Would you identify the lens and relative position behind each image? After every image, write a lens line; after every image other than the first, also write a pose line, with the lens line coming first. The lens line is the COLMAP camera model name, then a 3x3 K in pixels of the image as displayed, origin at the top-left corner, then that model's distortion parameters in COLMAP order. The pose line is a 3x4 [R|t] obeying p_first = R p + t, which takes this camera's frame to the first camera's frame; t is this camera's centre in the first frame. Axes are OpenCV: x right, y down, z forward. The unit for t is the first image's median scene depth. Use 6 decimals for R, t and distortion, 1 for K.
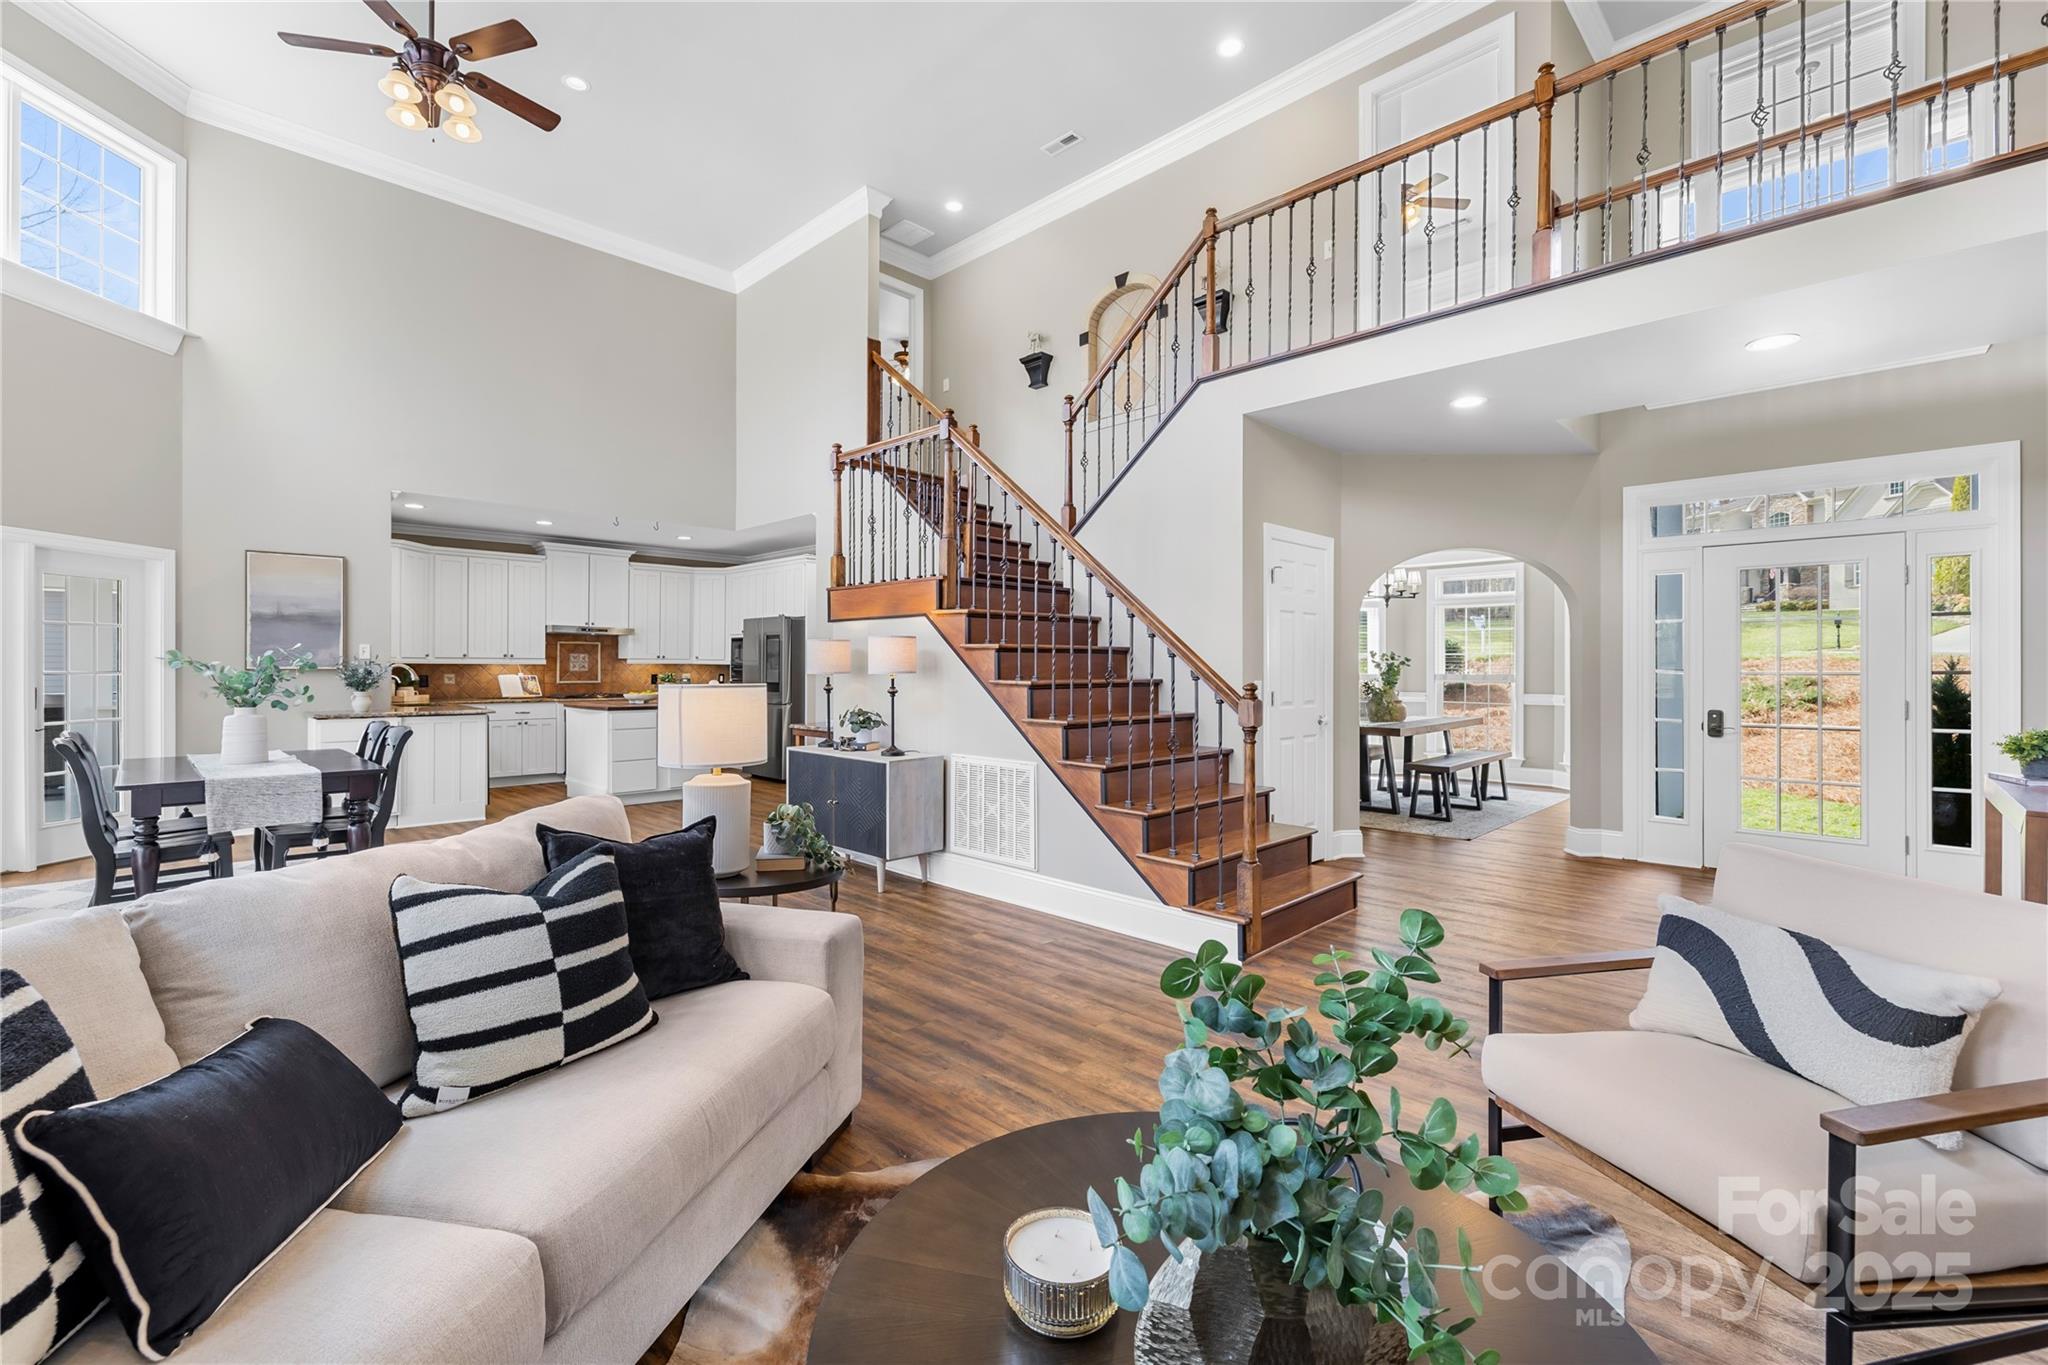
lens RADIAL K [[874.4, 0, 1011.8], [0, 874.4, 673.4], [0, 0, 1]] dist [-0.005928, 0.001755]
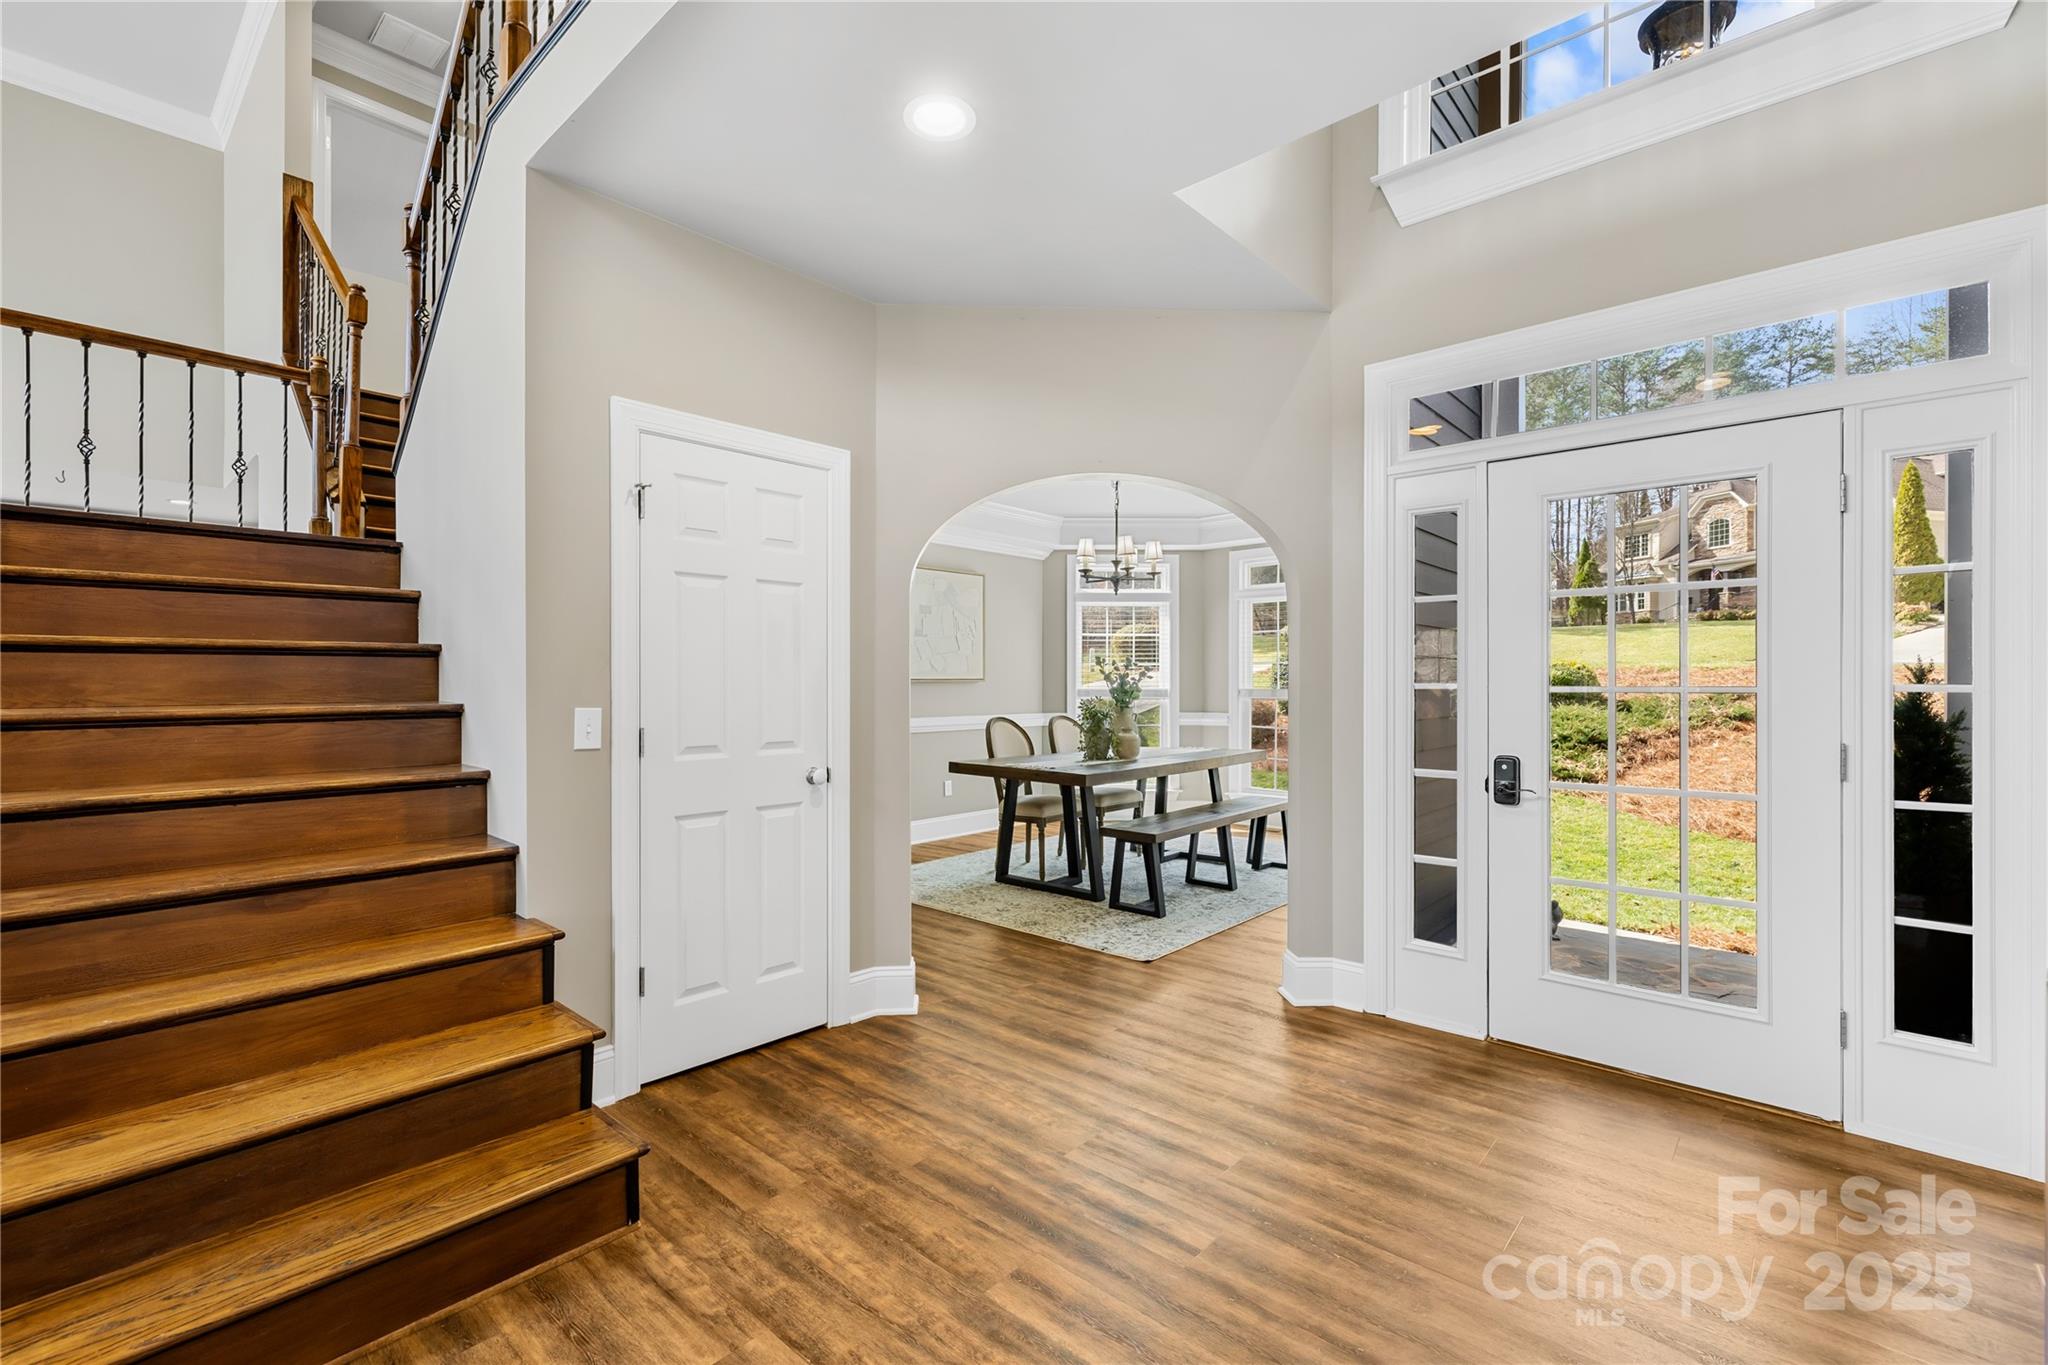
lens RADIAL K [[890.0, 0, 985.1], [0, 890.0, 686.3], [0, 0, 1]] dist [-0.001920, 0.002525]
pose [[0.999567, -0.002391, 0.029328, 0.393850], [0.002396, 0.999997, -0.000103, -0.002754], [-0.029327, 0.000174, 0.999570, 0.380929]]
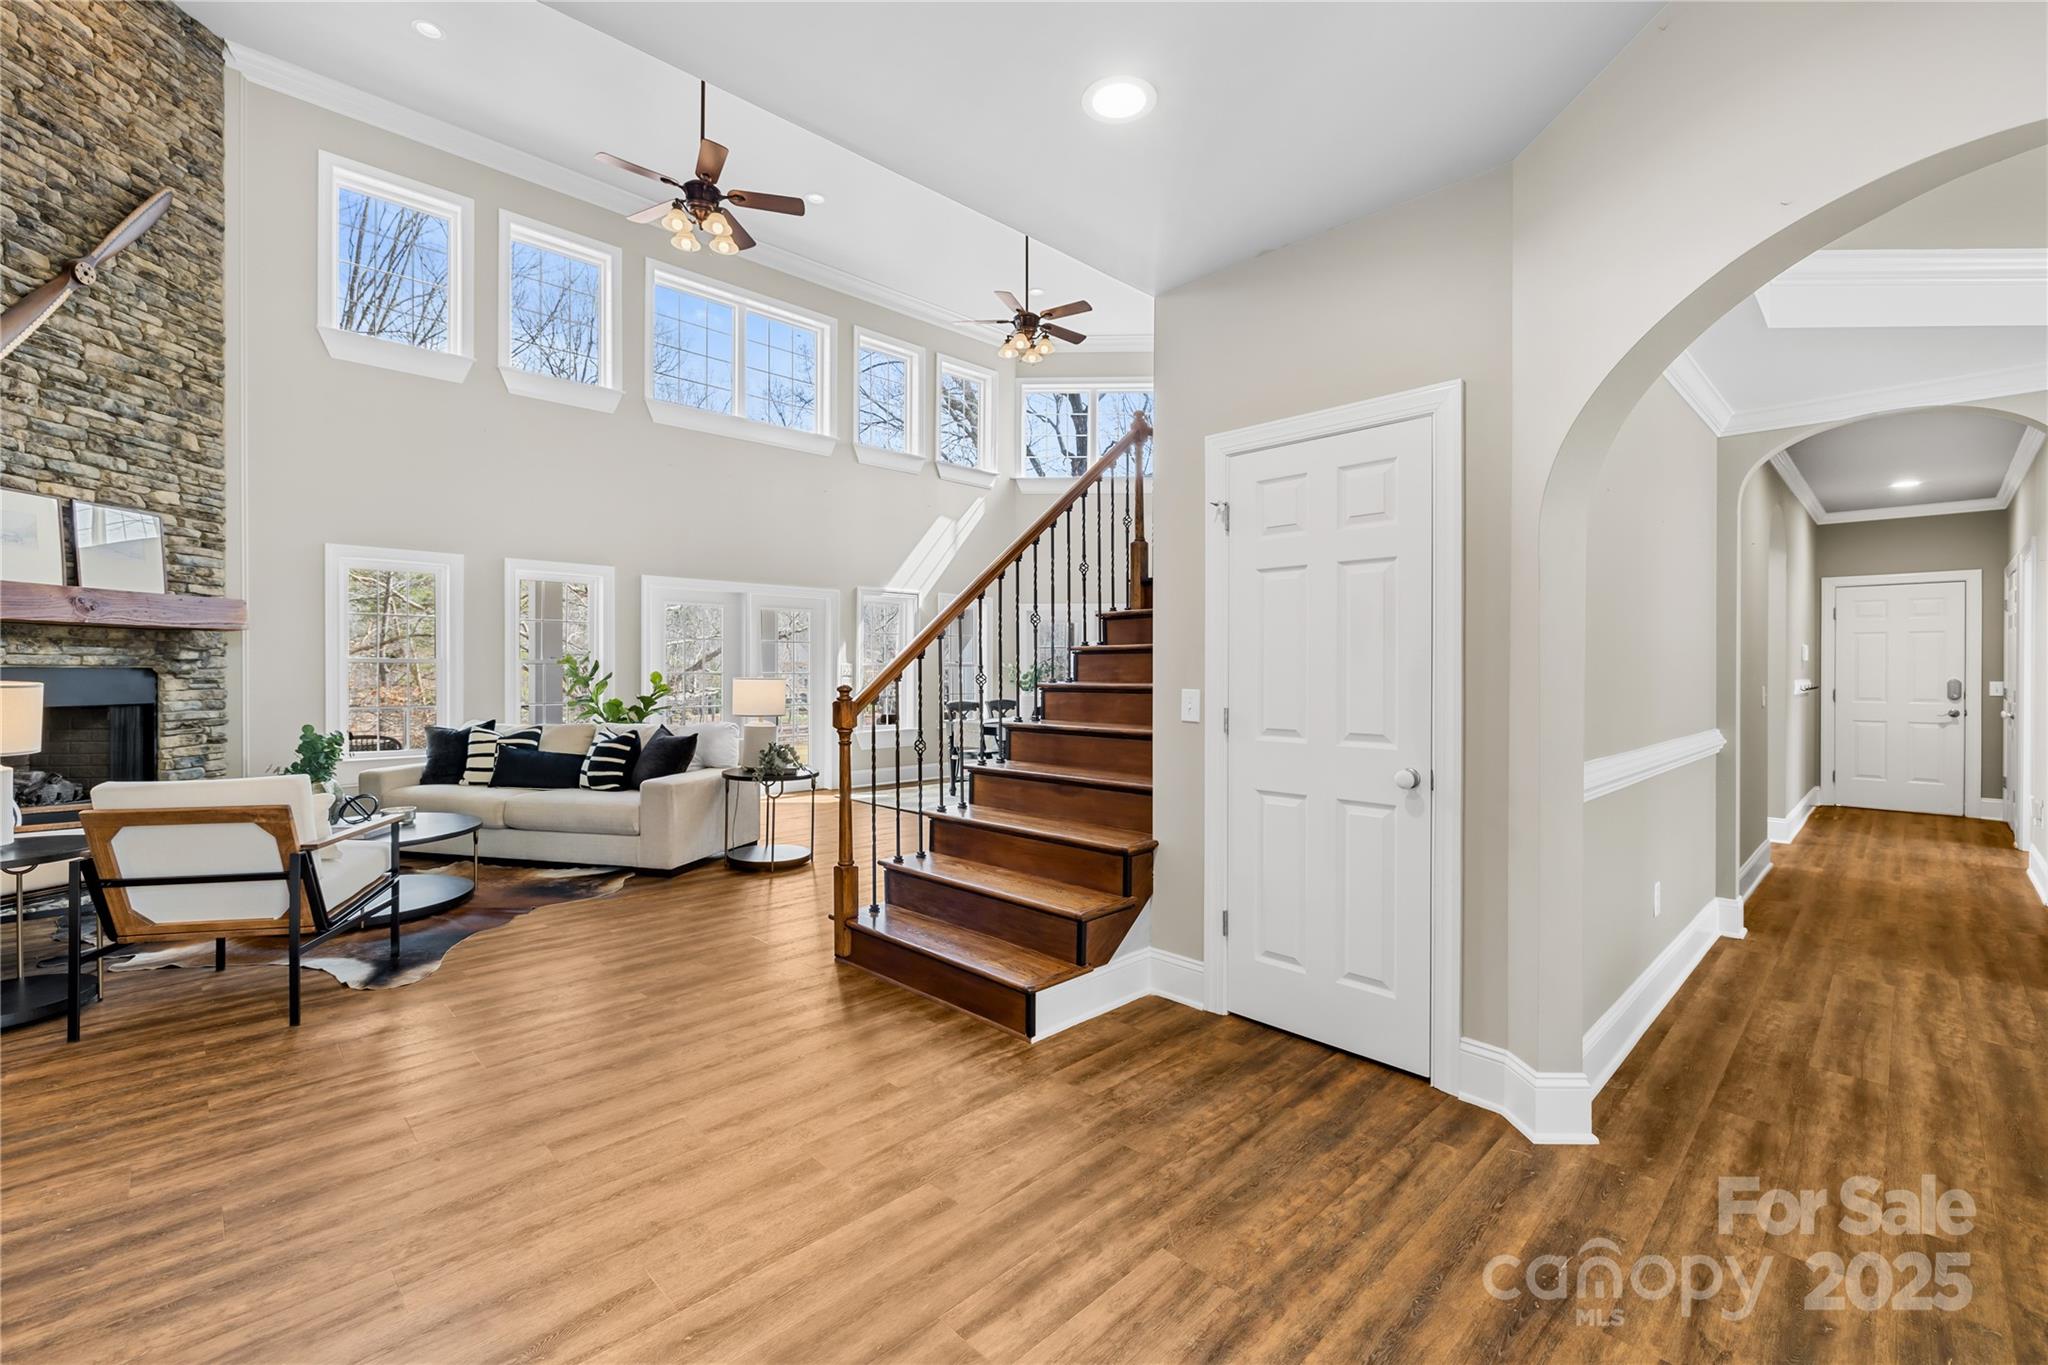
lens RADIAL K [[858.5, 0, 1035.2], [0, 858.5, 669.5], [0, 0, 1]] dist [0.002961, 0.000144]
pose [[0.002042, -0.002374, -0.999995, 0.730218], [-0.006381, 0.999977, -0.002387, -0.002790], [0.999978, 0.006386, 0.002027, 0.705888]]
